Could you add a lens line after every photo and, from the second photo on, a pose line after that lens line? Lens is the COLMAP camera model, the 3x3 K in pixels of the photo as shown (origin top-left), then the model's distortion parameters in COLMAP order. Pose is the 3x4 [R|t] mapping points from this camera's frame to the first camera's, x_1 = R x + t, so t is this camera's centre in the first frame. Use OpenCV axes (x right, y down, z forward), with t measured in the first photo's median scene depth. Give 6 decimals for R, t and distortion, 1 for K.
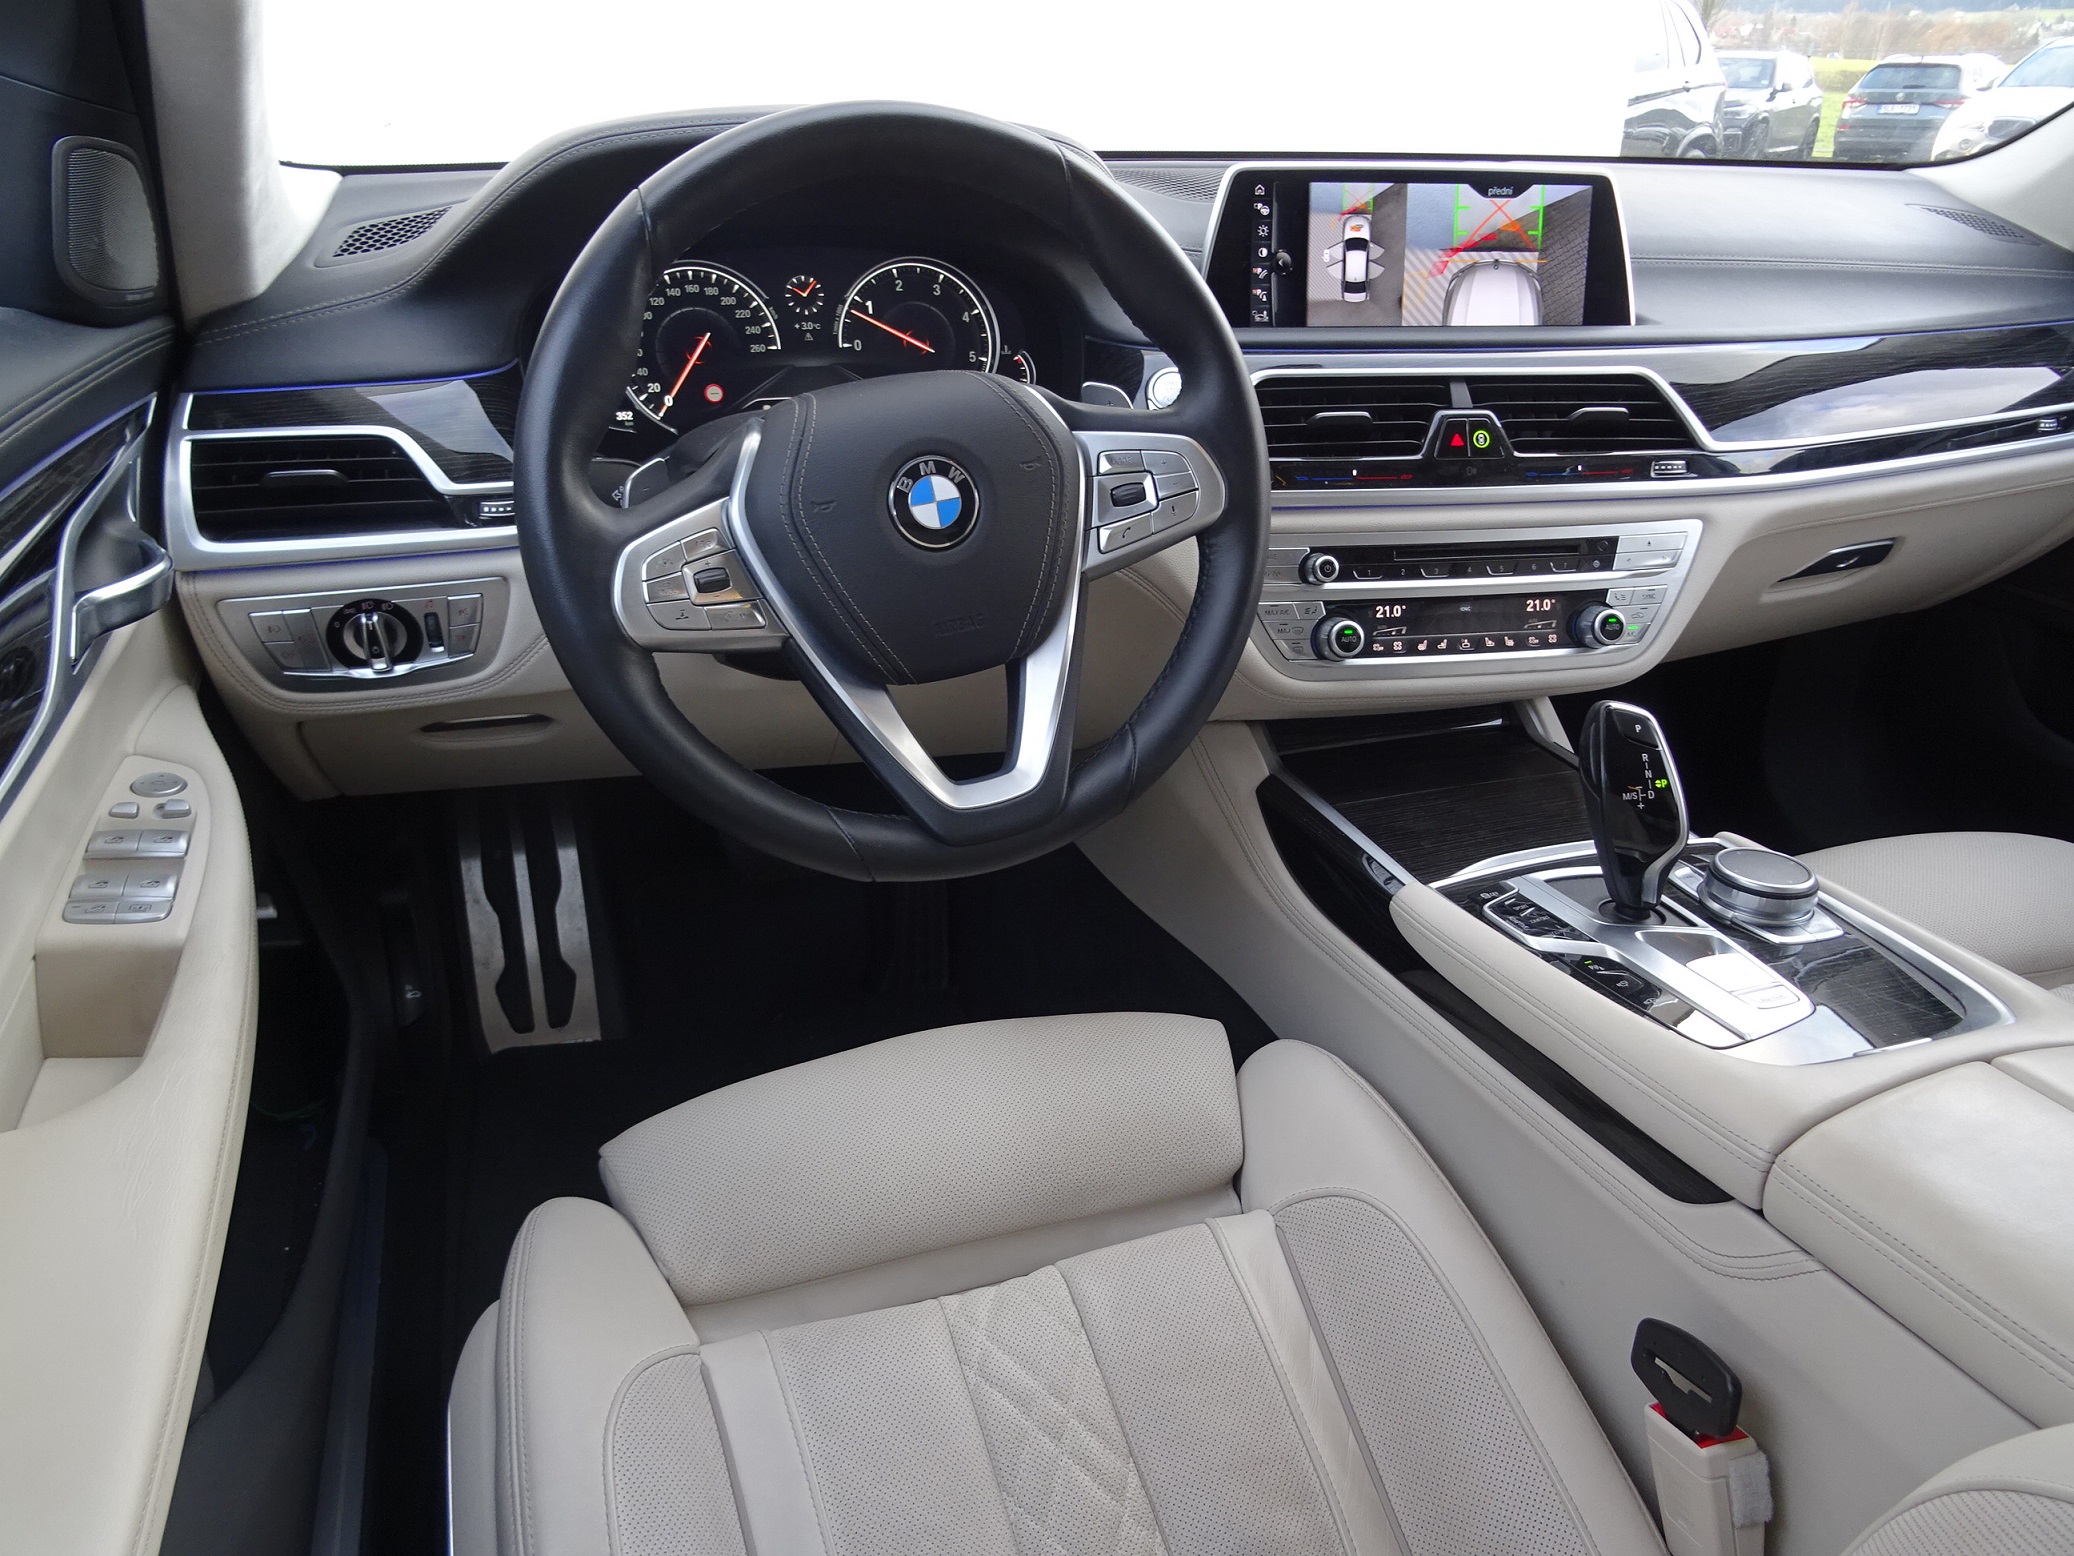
lens RADIAL K [[1477.5, 0, 1039.9], [0, 1477.5, 944.8], [0, 0, 1]] dist [-0.045446, 0.031329]
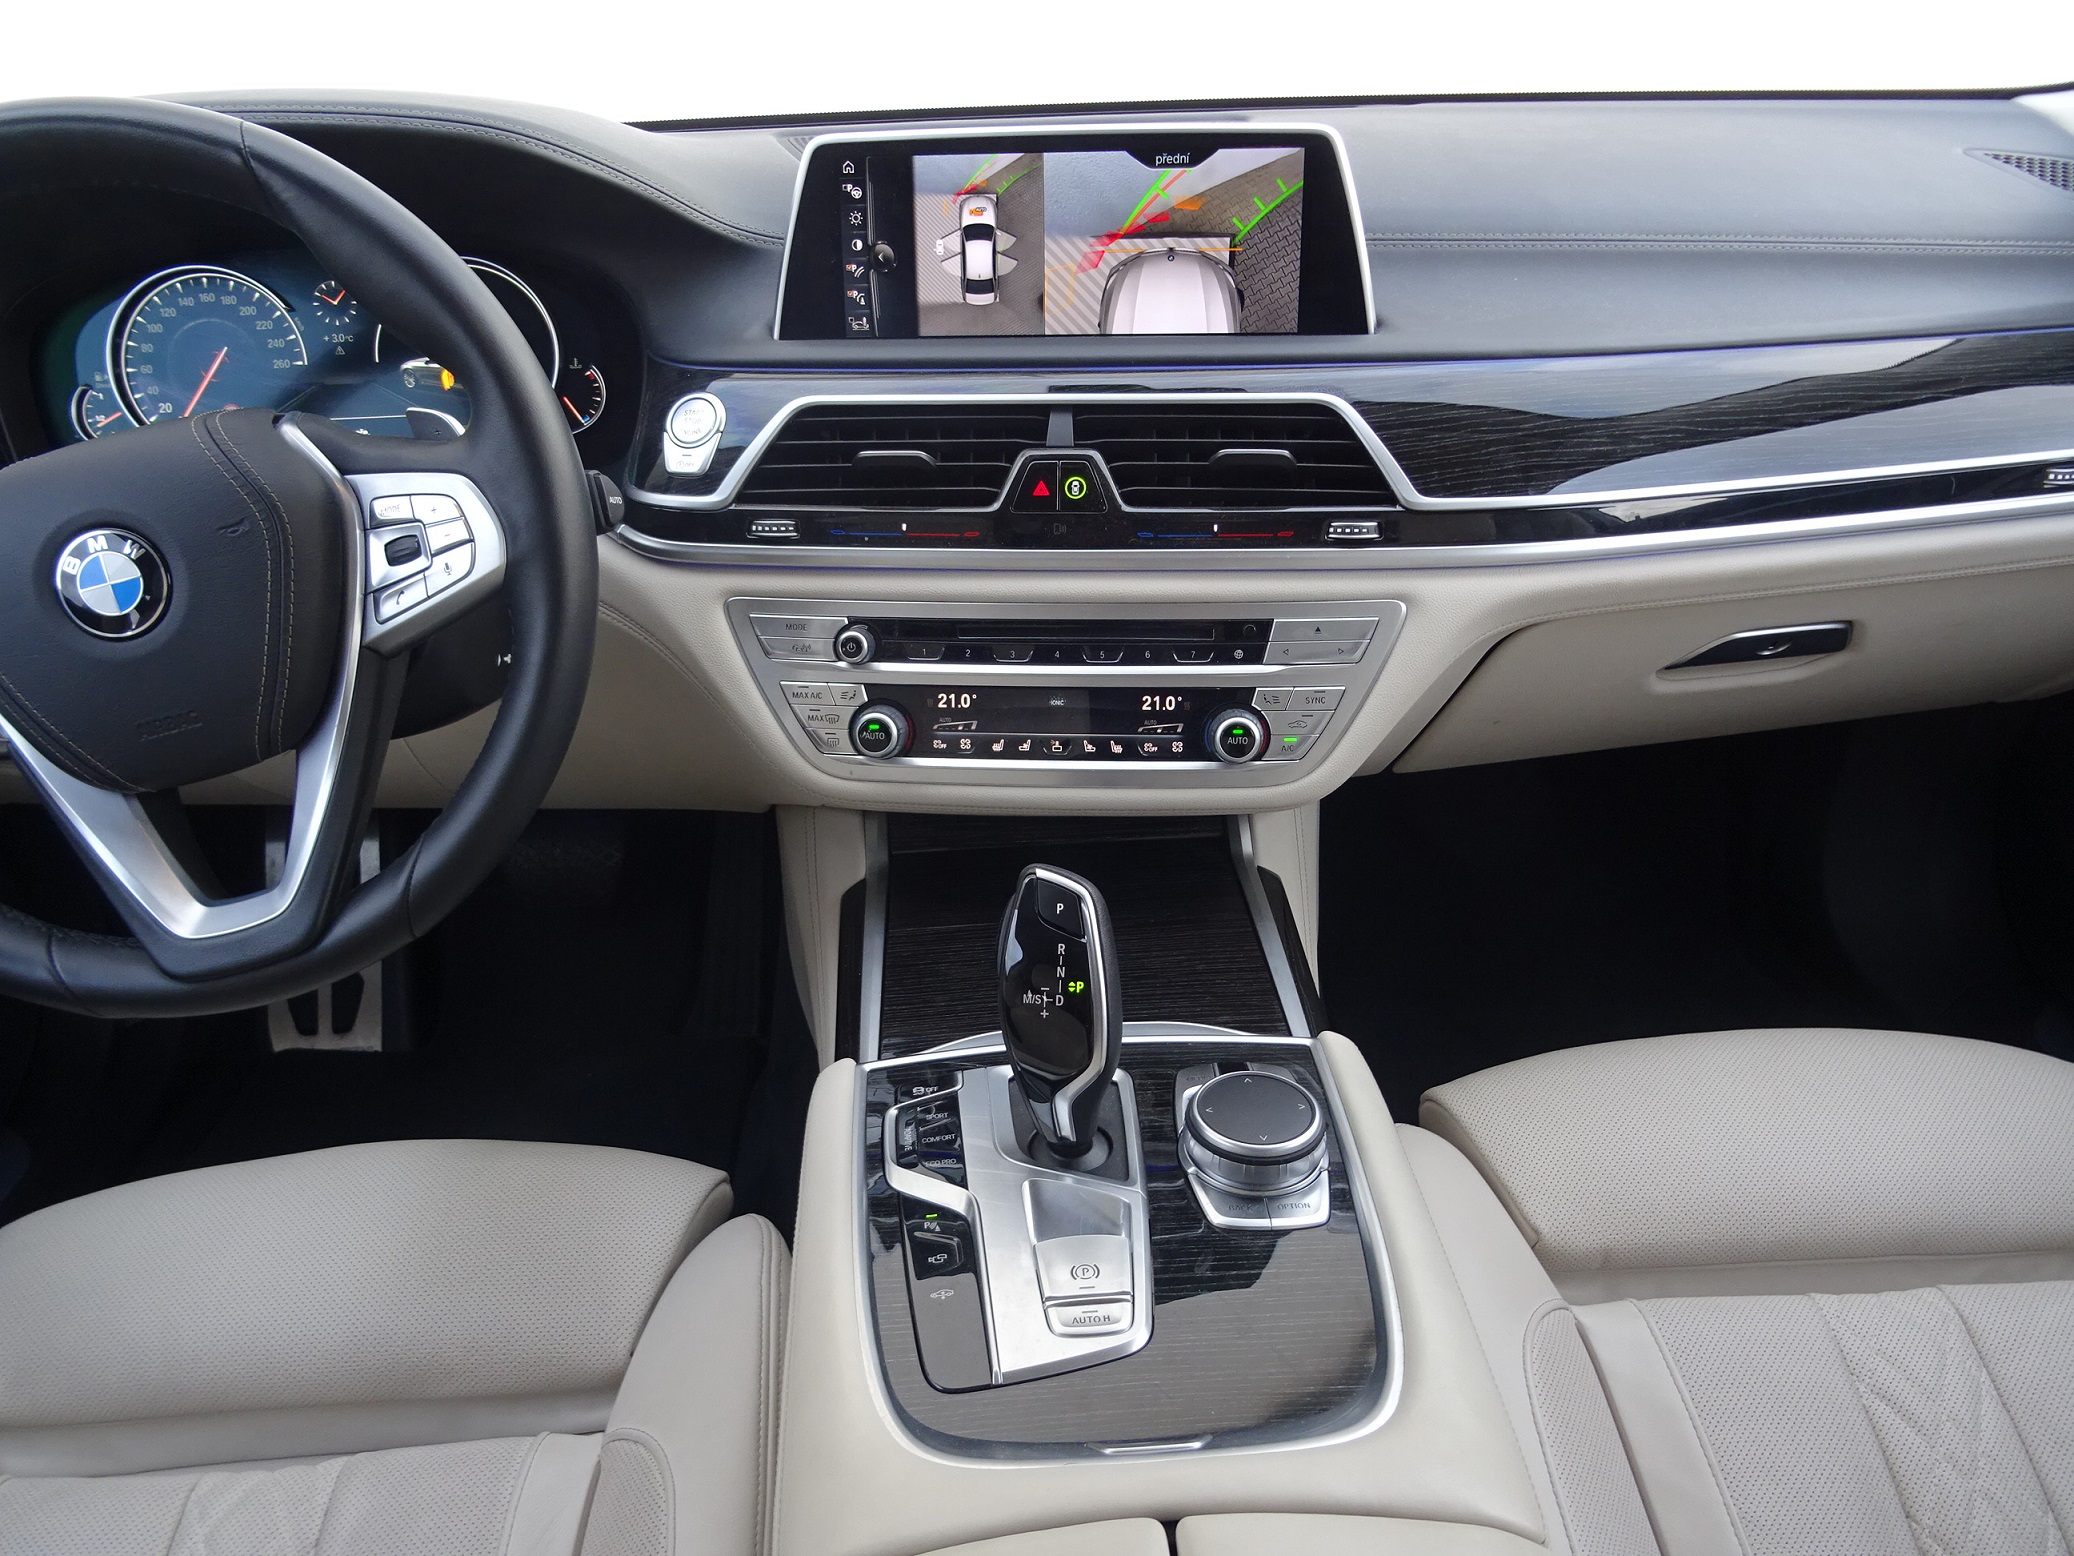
lens RADIAL K [[1477.5, 0, 1039.9], [0, 1477.5, 944.8], [0, 0, 1]] dist [-0.045446, 0.031329]
pose [[0.961508, 0.114090, -0.249972, 0.492627], [-0.104475, 0.993196, 0.051448, -0.139814], [0.254141, -0.023352, 0.966885, 0.232333]]
